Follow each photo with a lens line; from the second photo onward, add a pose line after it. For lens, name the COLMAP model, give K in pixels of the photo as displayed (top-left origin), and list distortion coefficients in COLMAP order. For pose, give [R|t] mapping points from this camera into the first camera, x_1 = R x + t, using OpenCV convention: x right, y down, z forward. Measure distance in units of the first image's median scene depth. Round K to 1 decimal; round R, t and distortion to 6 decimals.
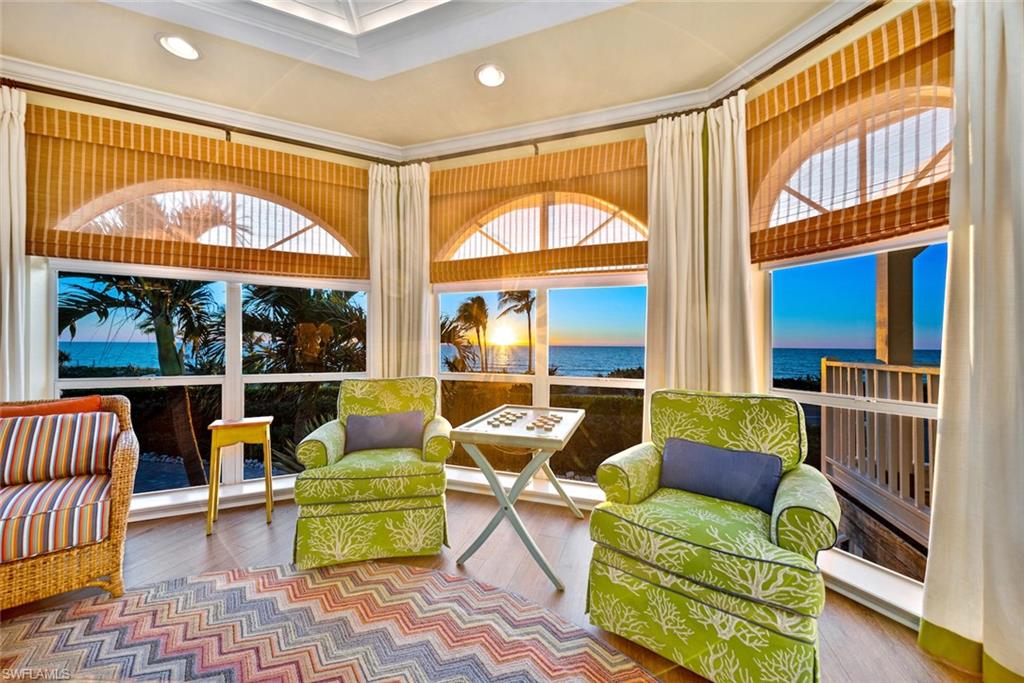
lens RADIAL K [[375.5, 0, 525.3], [0, 375.5, 341.8], [0, 0, 1]] dist [-0.001241, -0.000198]
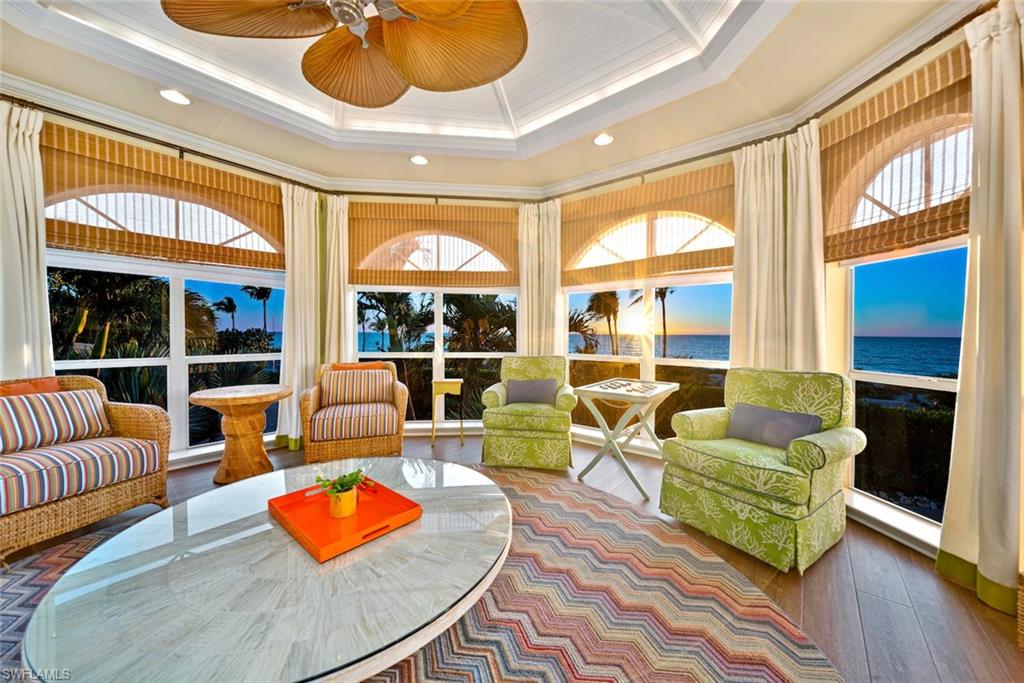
lens RADIAL K [[375.5, 0, 525.3], [0, 375.5, 341.8], [0, 0, 1]] dist [-0.001241, -0.000198]
pose [[0.939816, 0.006874, -0.341613, 0.122404], [0.002913, 0.999600, 0.028130, 0.003111], [0.341670, -0.027433, 0.939420, -0.444499]]
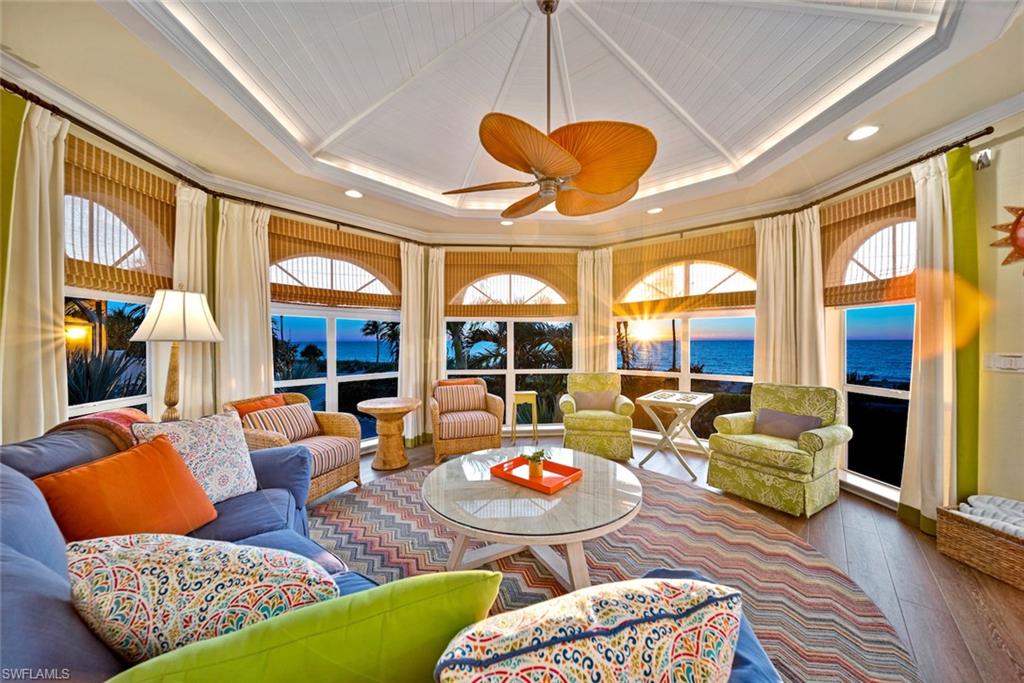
lens RADIAL K [[378.4, 0, 519.9], [0, 378.4, 349.2], [0, 0, 1]] dist [-0.001413, -0.000108]
pose [[0.932343, -0.001619, -0.361572, -0.040209], [0.013514, 0.999447, 0.030372, -0.095345], [0.361323, -0.033203, 0.931849, -1.033814]]
